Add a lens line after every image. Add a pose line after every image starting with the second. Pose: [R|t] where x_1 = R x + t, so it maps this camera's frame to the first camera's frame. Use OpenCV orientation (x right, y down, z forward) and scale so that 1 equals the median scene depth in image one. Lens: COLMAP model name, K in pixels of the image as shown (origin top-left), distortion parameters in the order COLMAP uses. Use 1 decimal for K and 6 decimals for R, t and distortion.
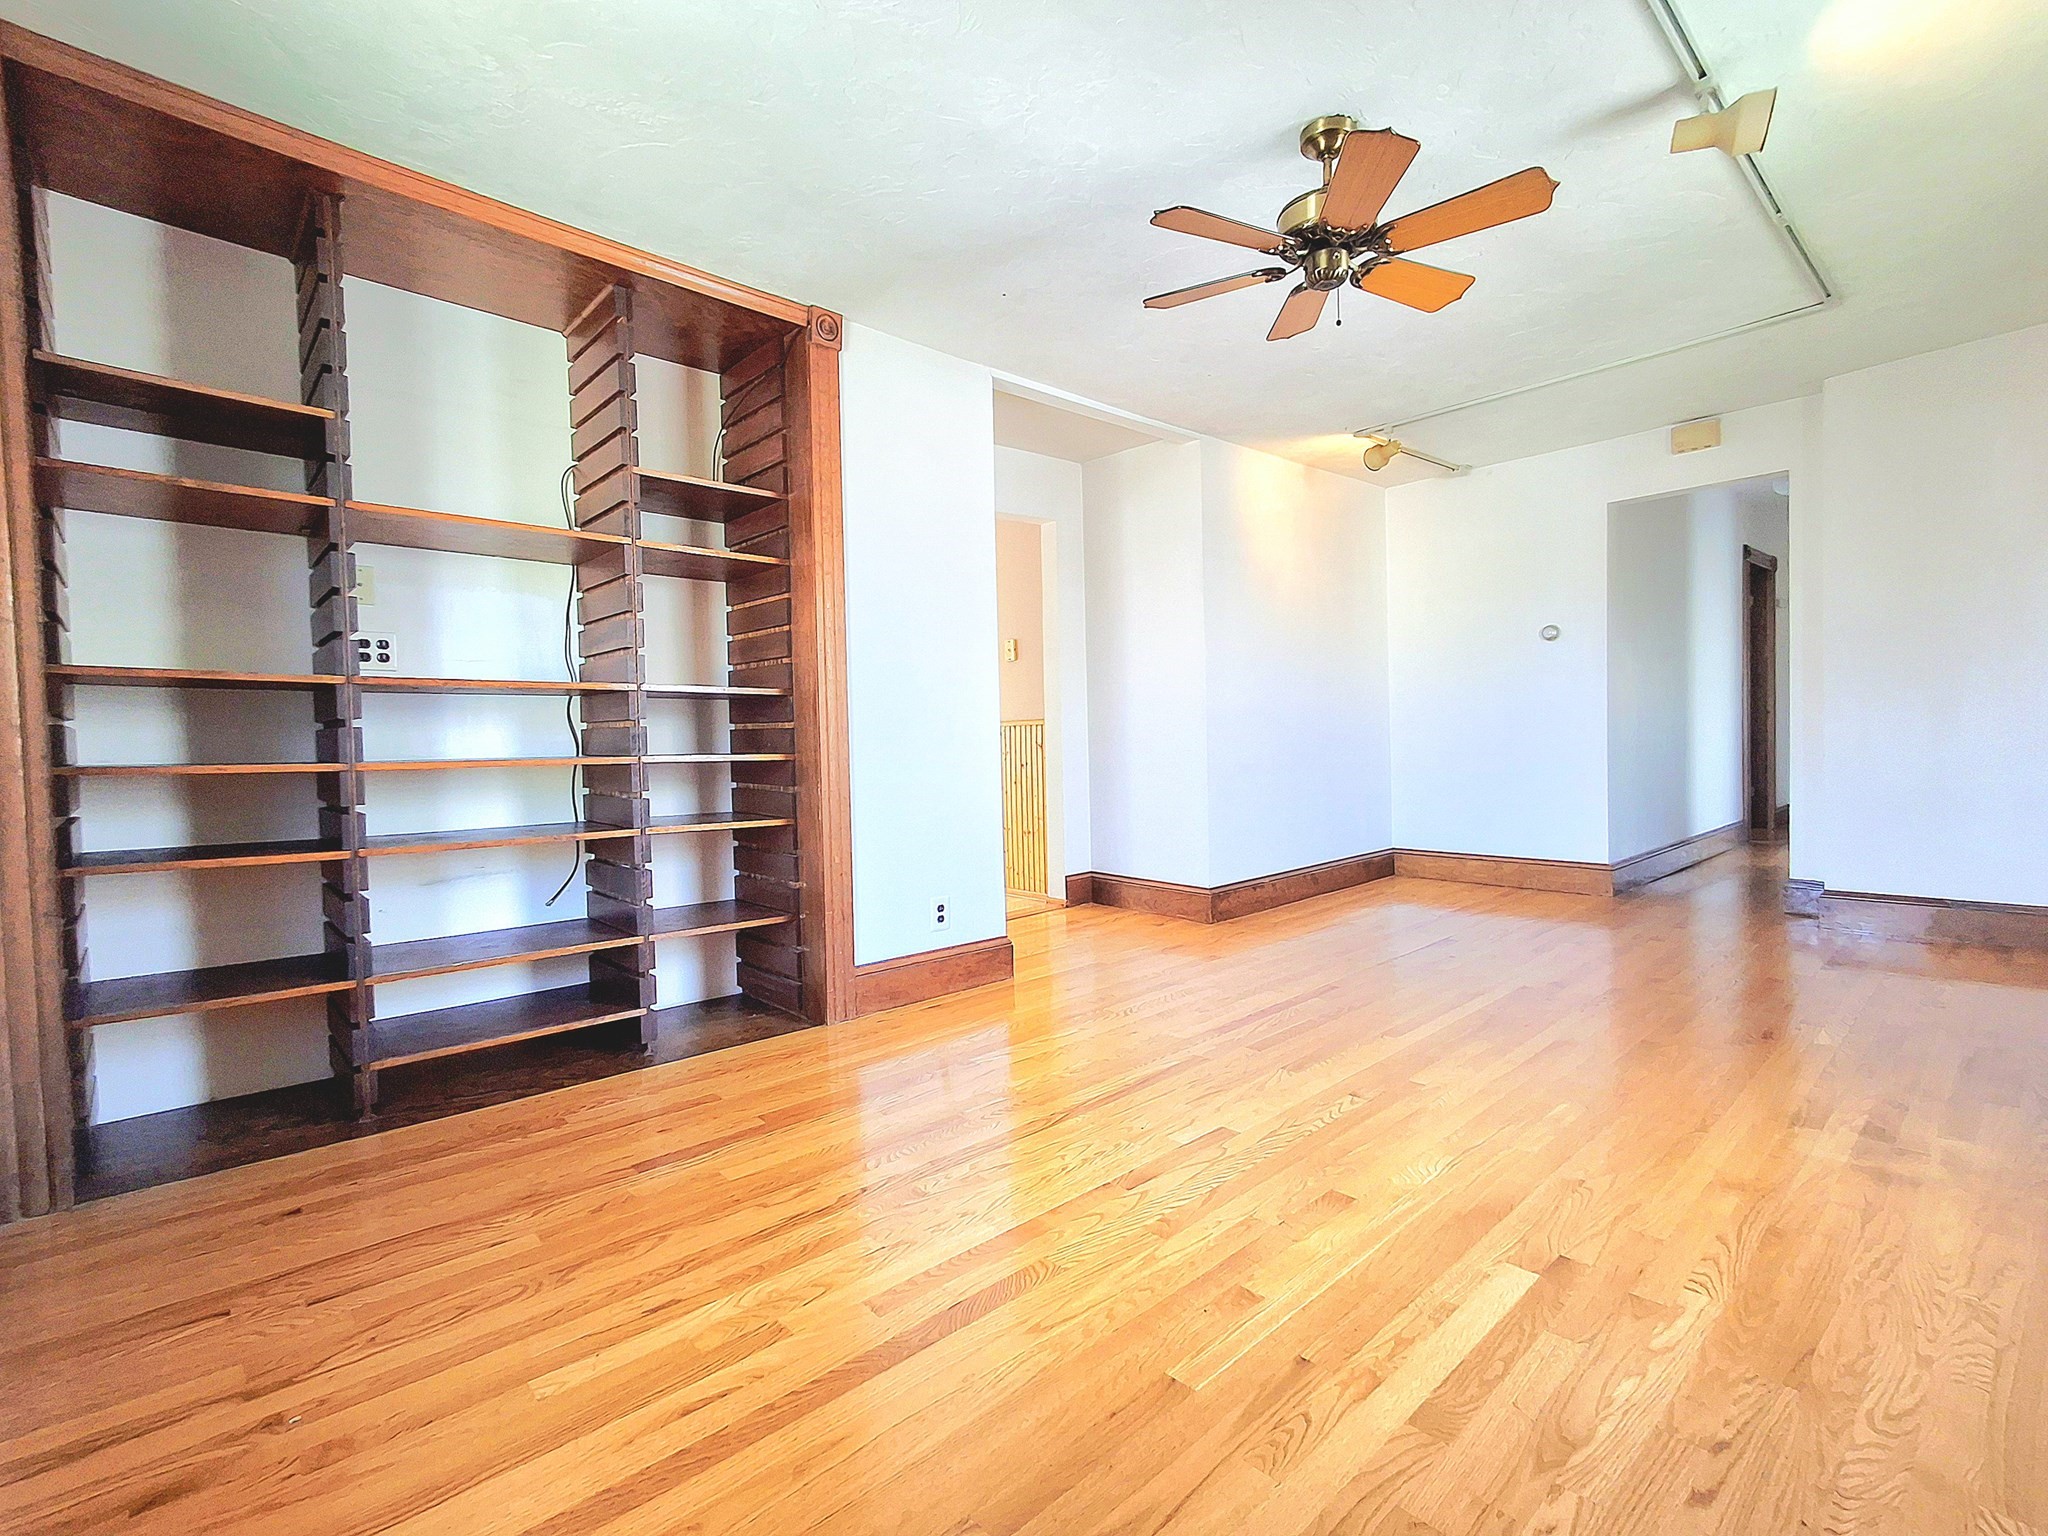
lens RADIAL K [[938.8, 0, 1026.0], [0, 938.8, 763.5], [0, 0, 1]] dist [0.002101, 0.001949]
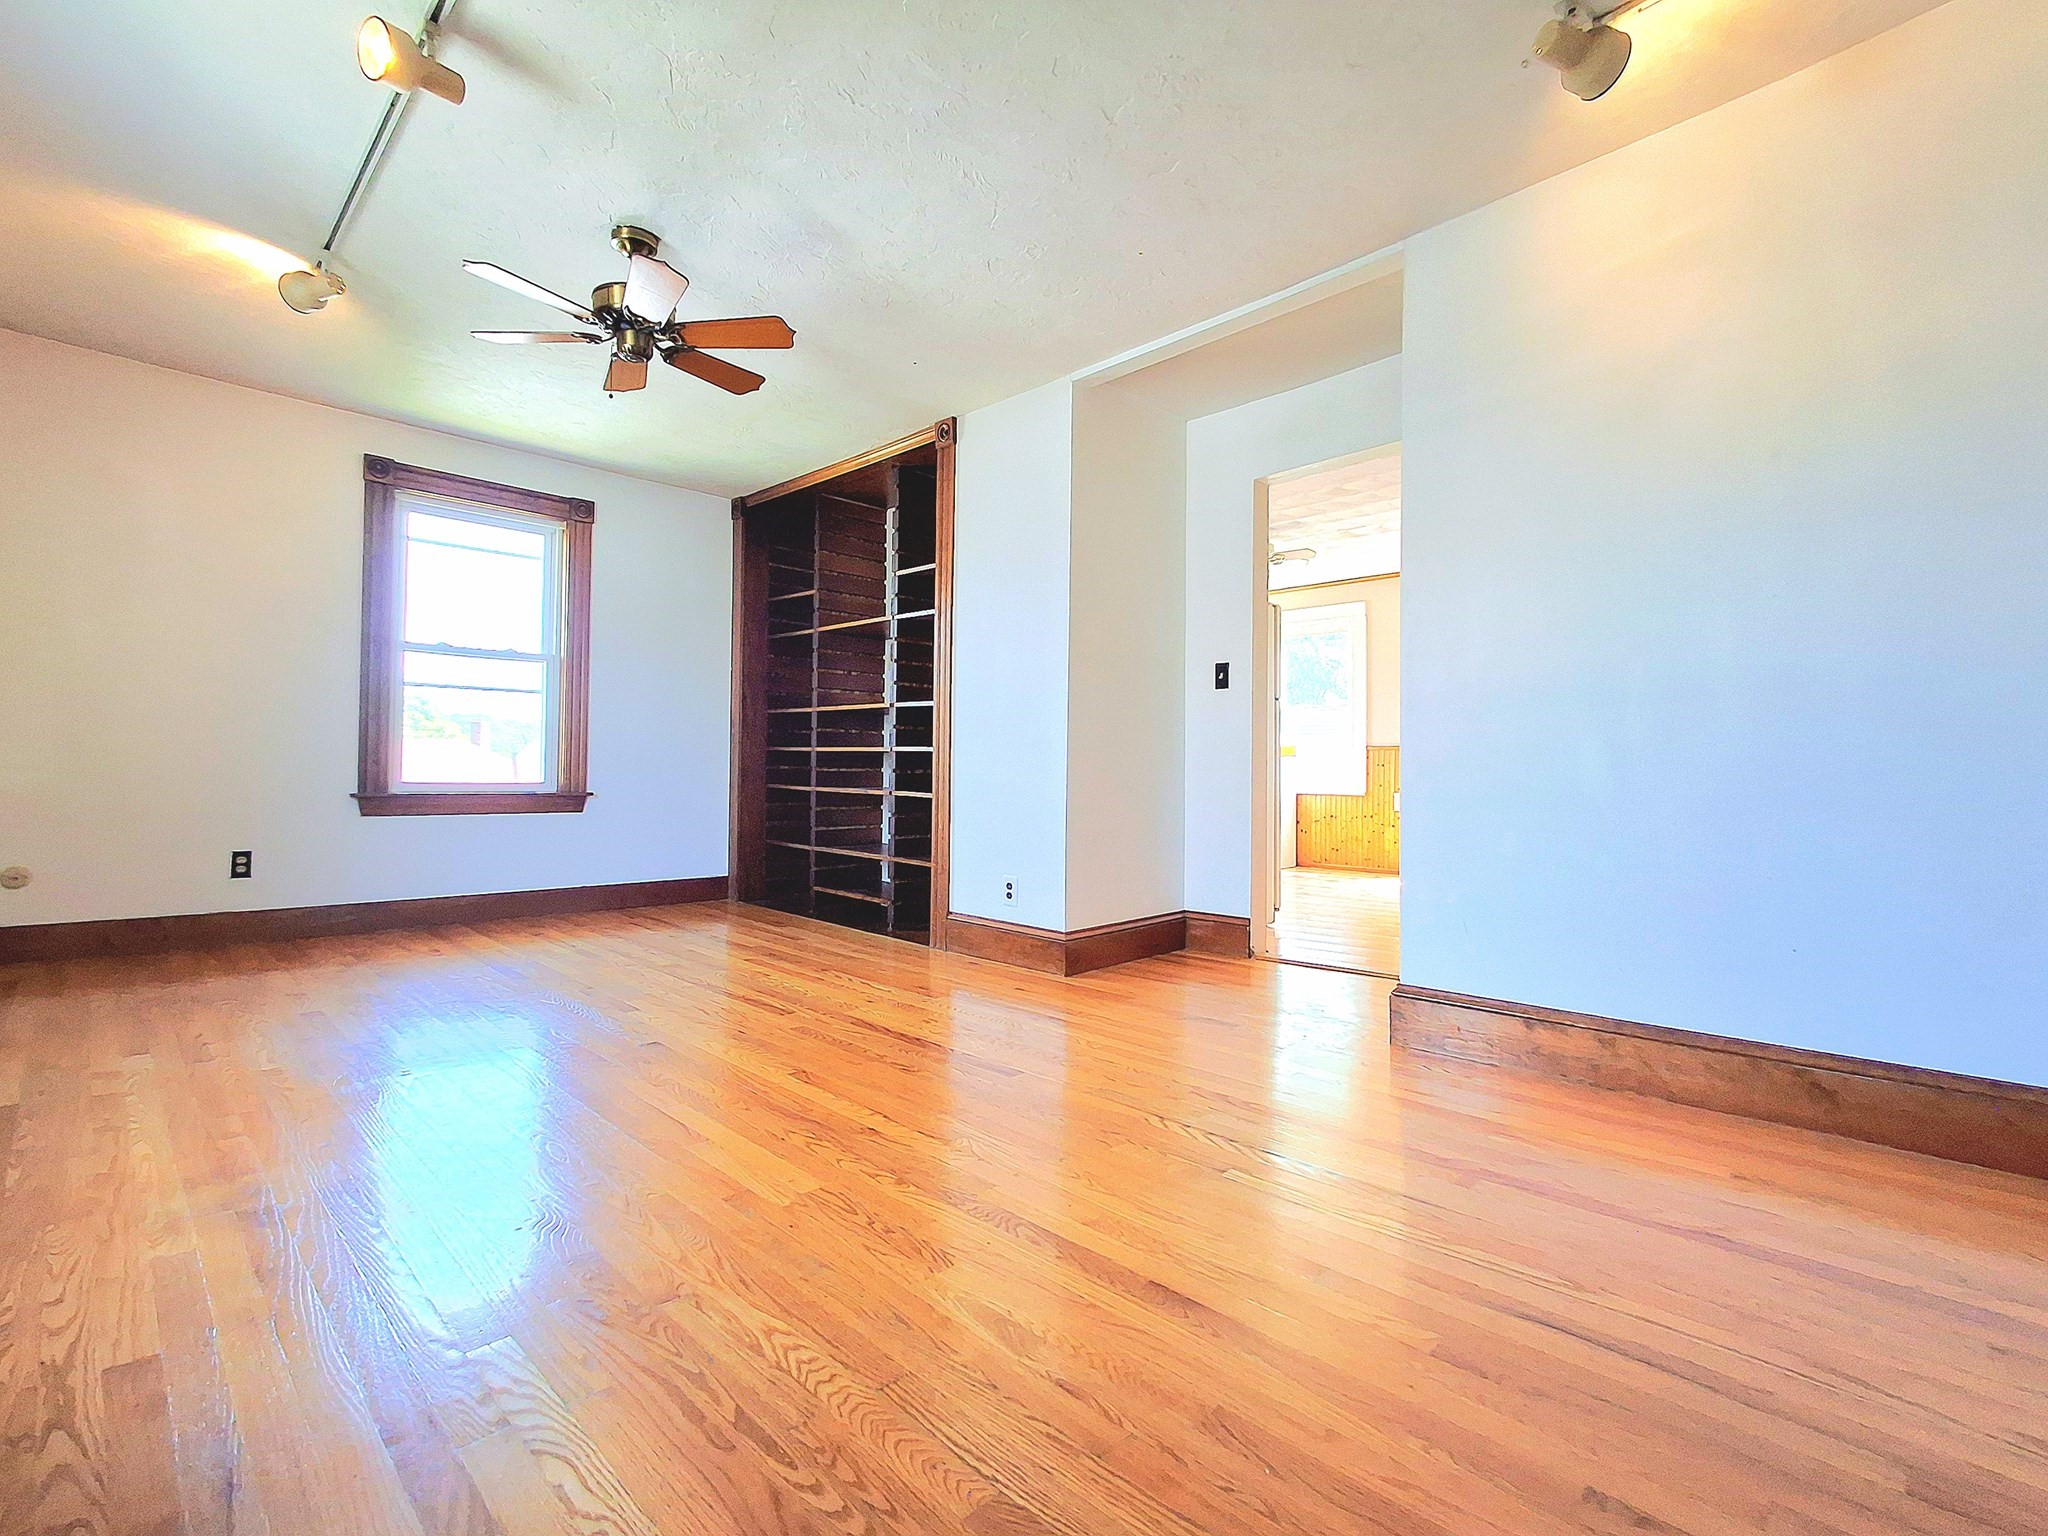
lens RADIAL K [[938.8, 0, 1020.7], [0, 938.8, 761.0], [0, 0, 1]] dist [0.002101, 0.001949]
pose [[0.040347, 0.011729, -0.999117, 1.191601], [-0.036574, 0.999278, 0.010254, -0.009016], [0.998516, 0.036128, 0.040747, 1.106971]]
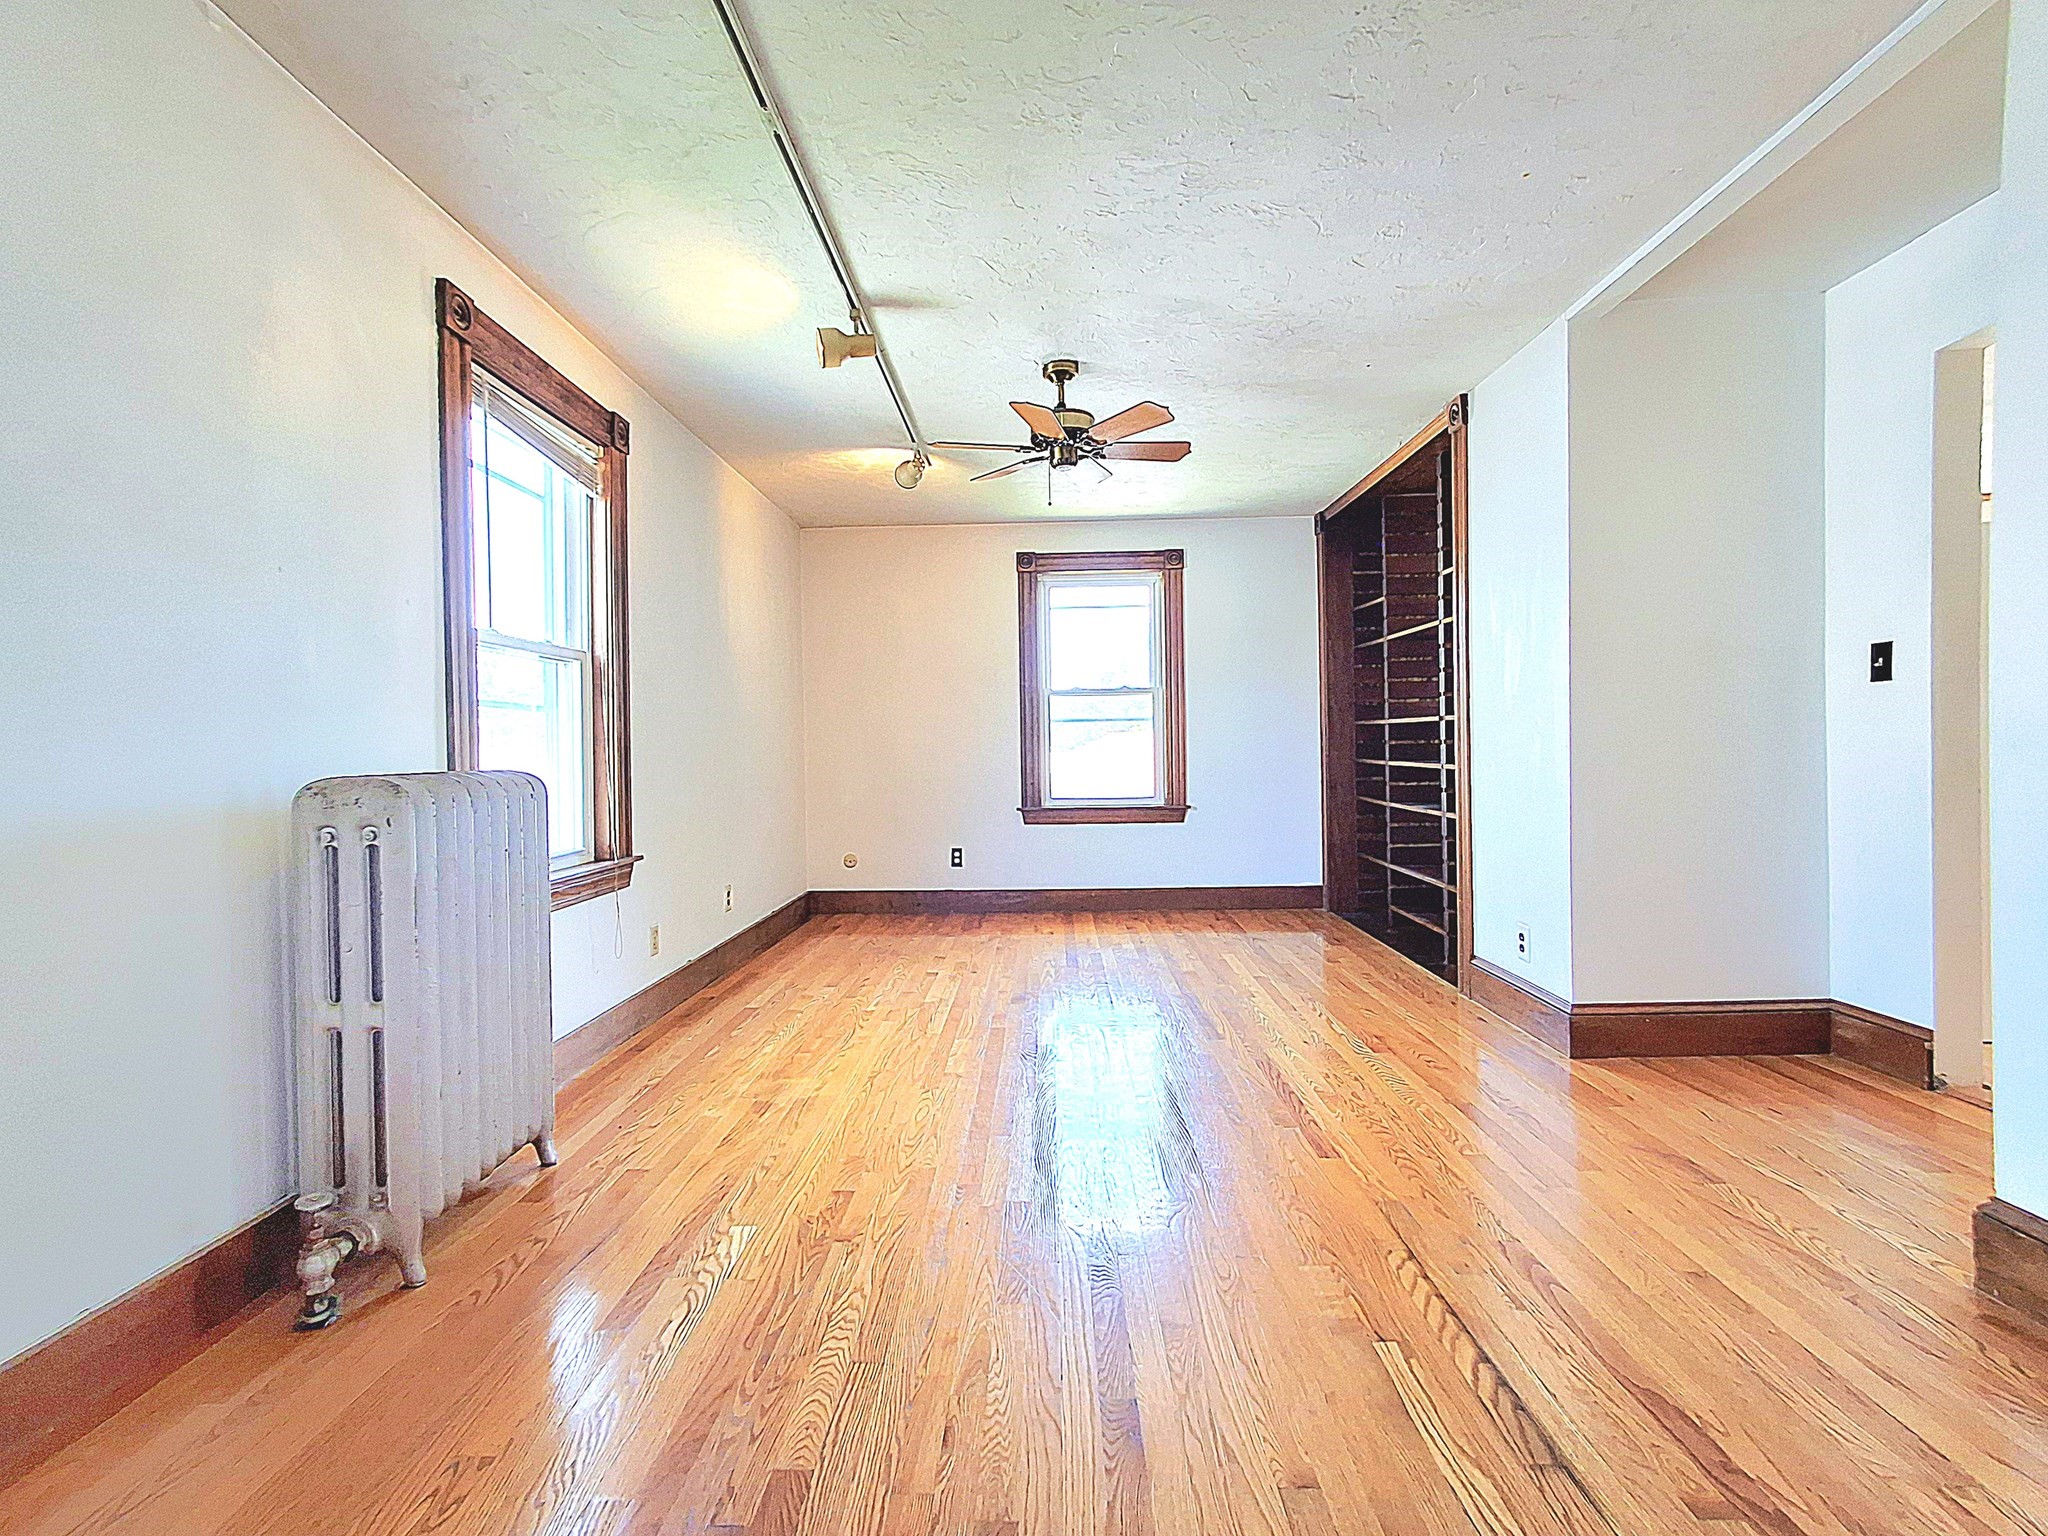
lens RADIAL K [[938.8, 0, 1025.6], [0, 938.8, 763.9], [0, 0, 1]] dist [0.002101, 0.001949]
pose [[-0.696301, 0.047262, -0.716193, 1.082829], [0.017536, 0.998652, 0.048853, -0.090145], [0.717536, 0.021458, -0.696191, 1.496065]]
